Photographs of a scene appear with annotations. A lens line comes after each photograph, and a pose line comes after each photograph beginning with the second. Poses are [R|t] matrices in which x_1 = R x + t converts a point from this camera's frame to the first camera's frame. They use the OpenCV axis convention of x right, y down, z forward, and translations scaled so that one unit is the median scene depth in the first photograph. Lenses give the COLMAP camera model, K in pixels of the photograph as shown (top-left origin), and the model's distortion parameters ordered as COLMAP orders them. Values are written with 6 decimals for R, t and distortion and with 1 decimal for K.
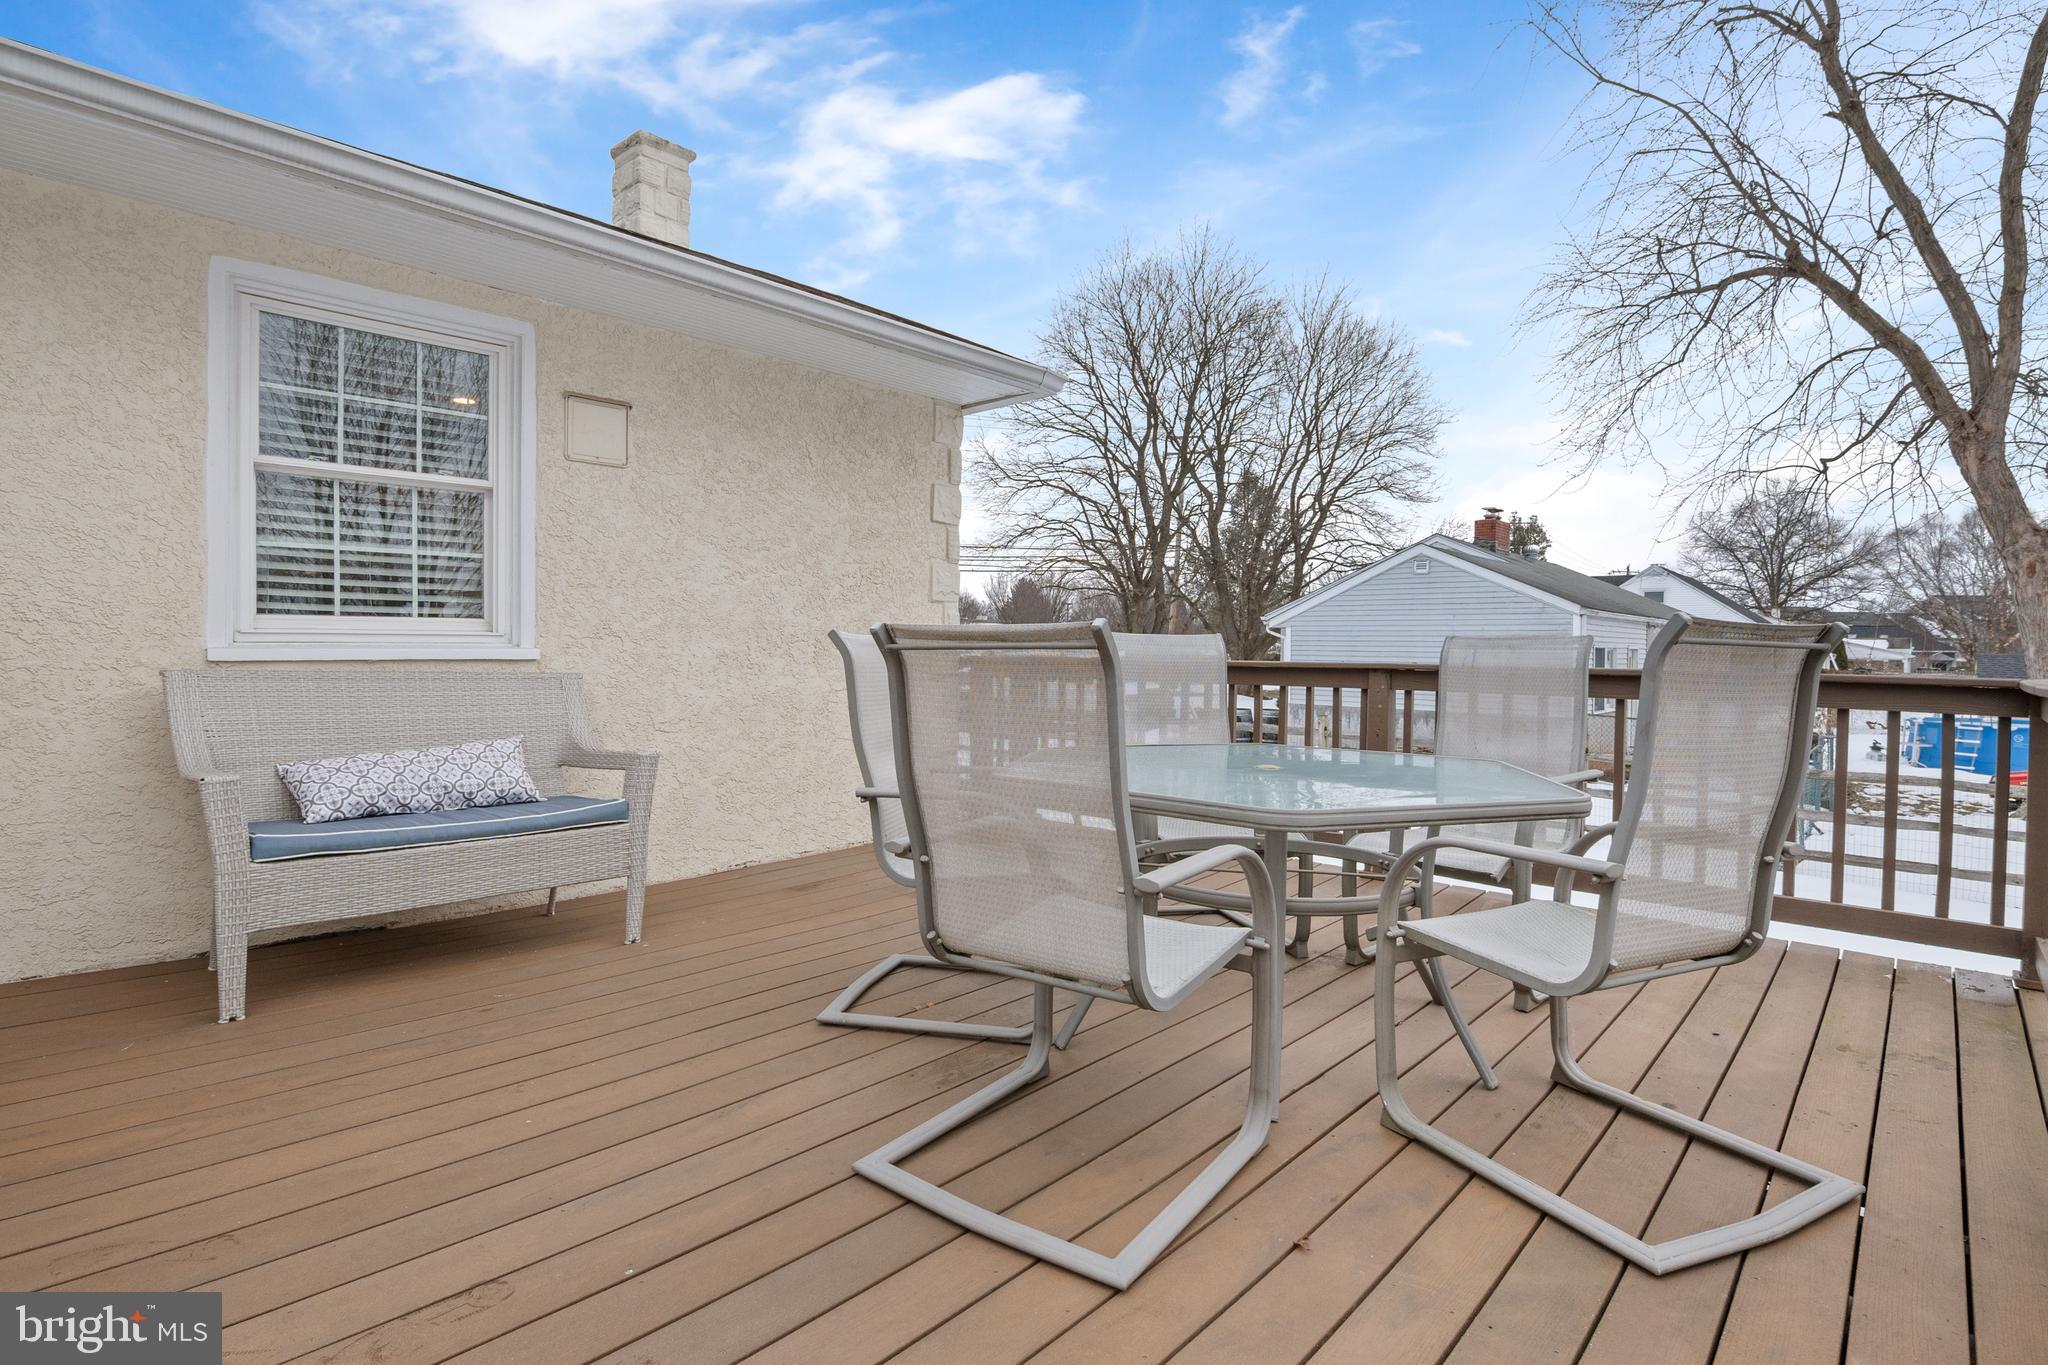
lens RADIAL K [[1014.8, 0, 1007.6], [0, 1014.8, 653.6], [0, 0, 1]] dist [-0.025692, 0.001528]
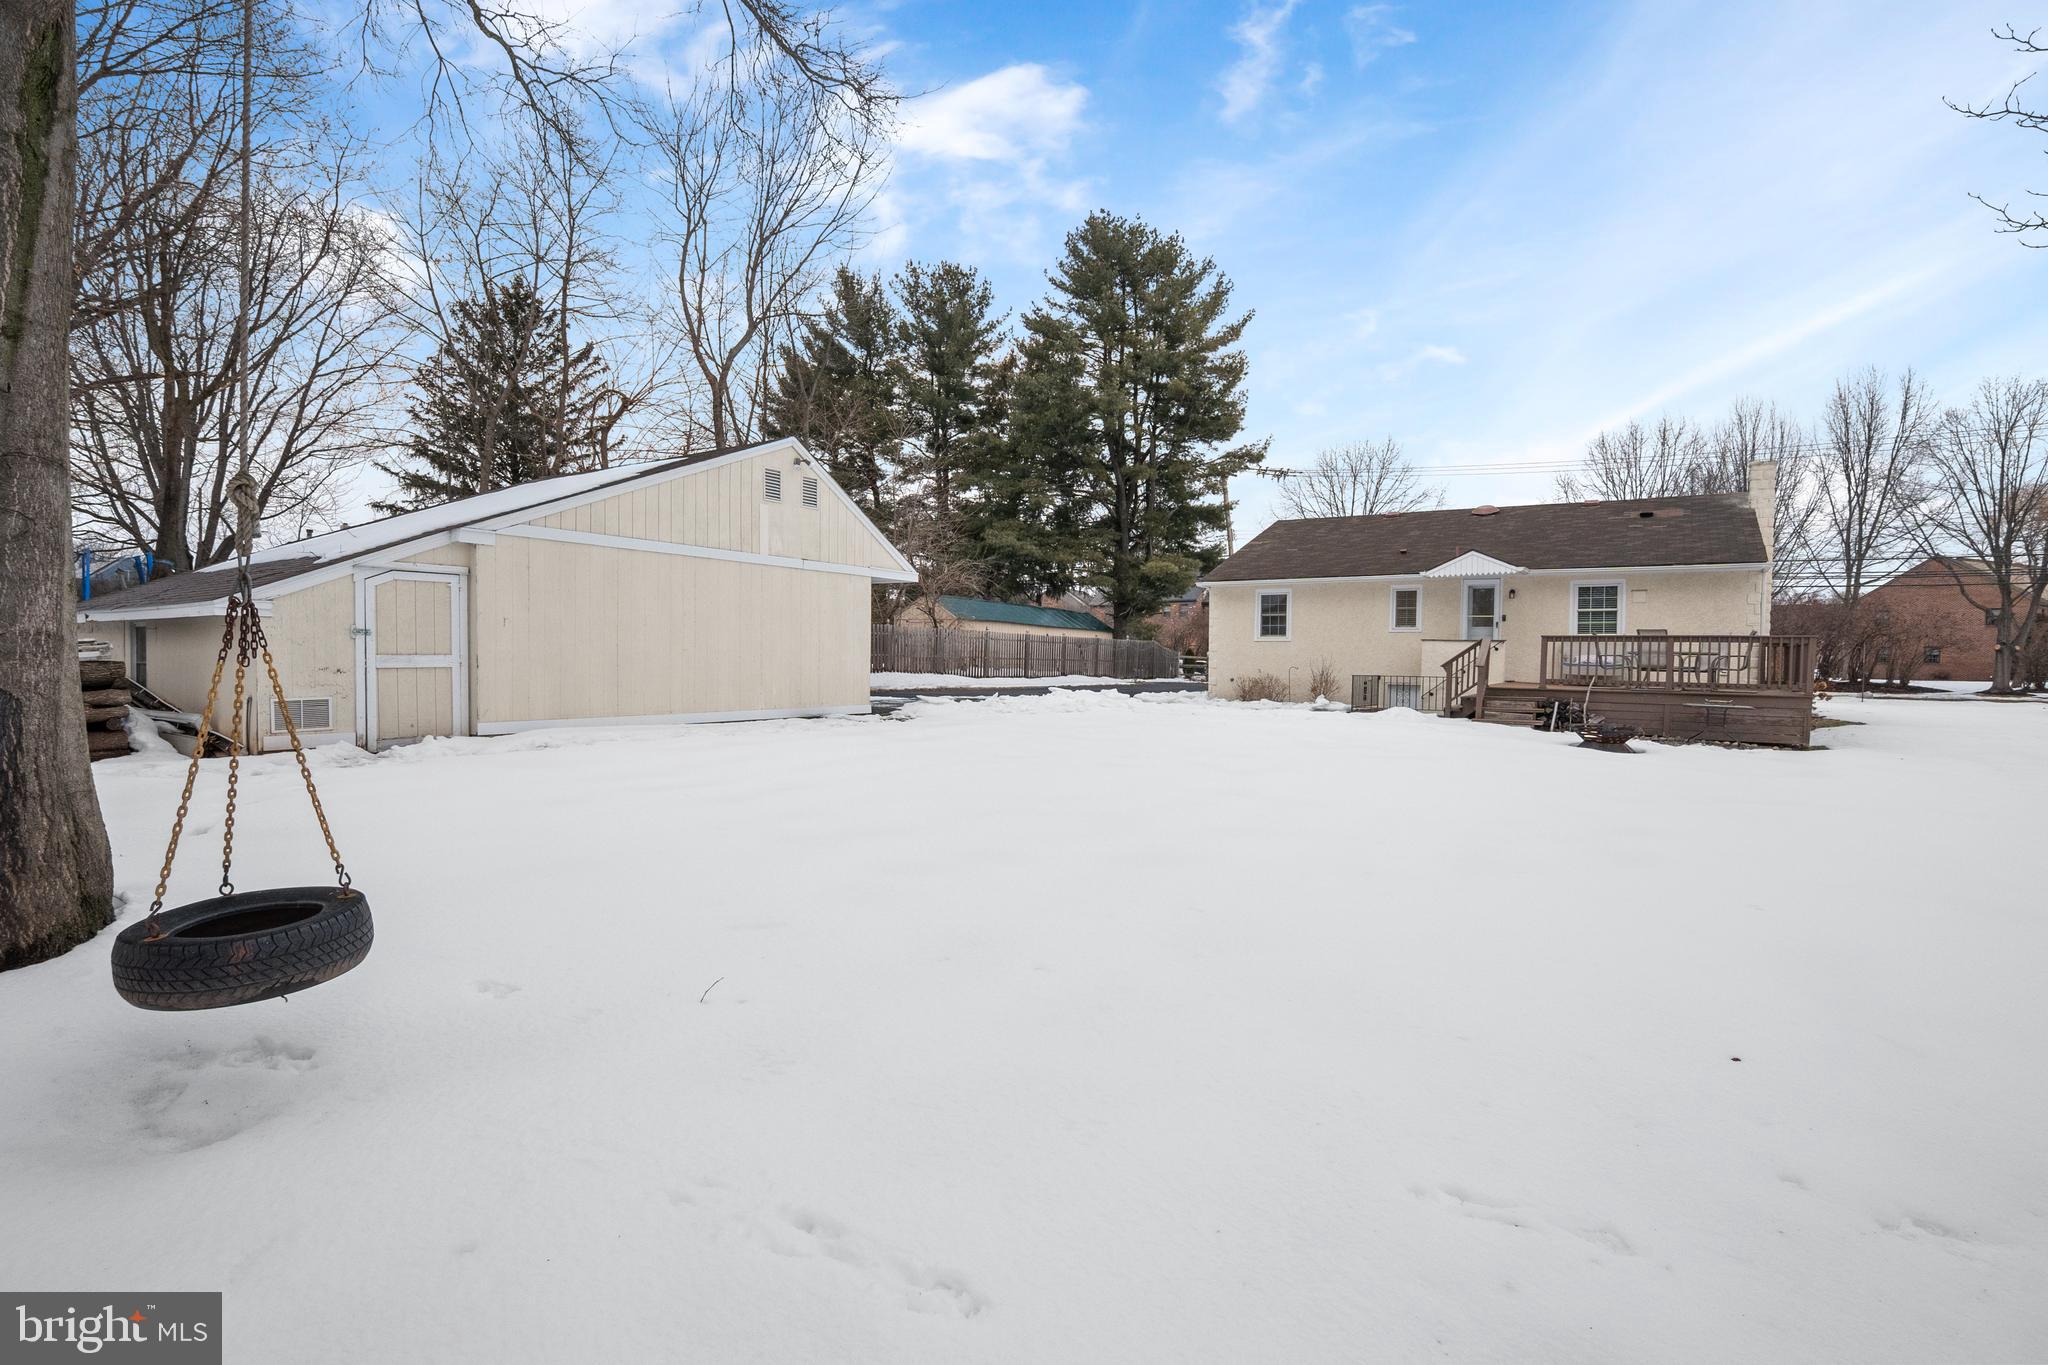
lens RADIAL K [[985.6, 0, 1013.0], [0, 985.6, 683.8], [0, 0, 1]] dist [-0.024413, 0.000438]
pose [[0.159036, 0.016832, -0.987129, 1.185989], [-0.015035, 0.999780, 0.014625, 0.059312], [0.987158, 0.012516, 0.159254, -0.870139]]
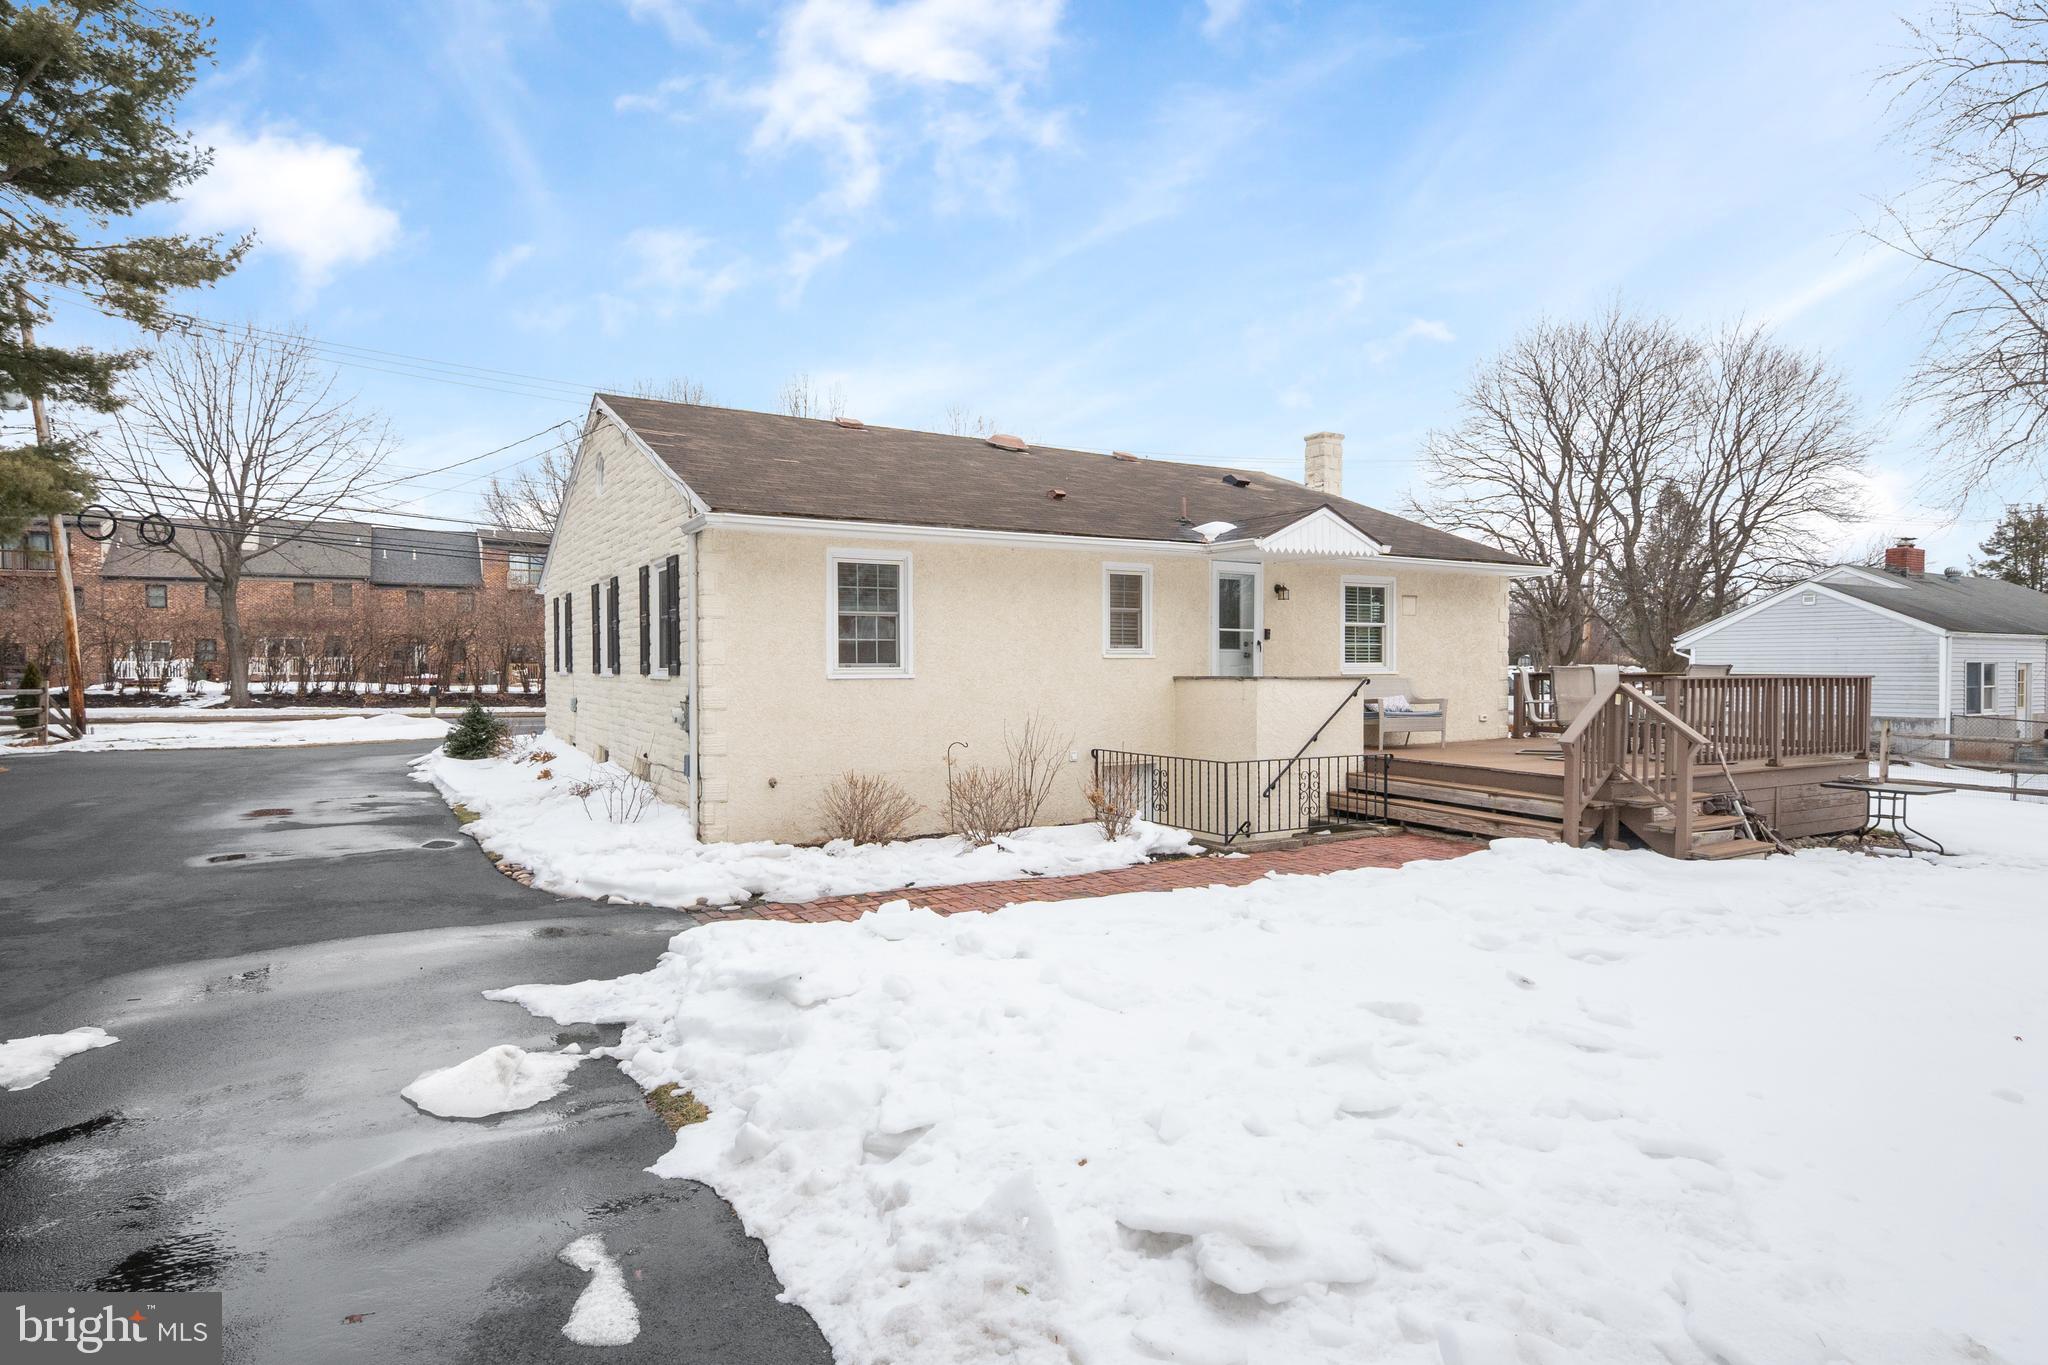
lens RADIAL K [[1114.9, 0, 1024.0], [0, 1114.9, 682.5], [0, 0, 1]] dist [-0.006340, -0.001500]
pose [[0.954183, -0.007774, -0.299122, -0.155066], [0.010070, 0.999930, 0.006134, -0.000494], [0.299054, -0.008865, 0.954195, -0.862883]]
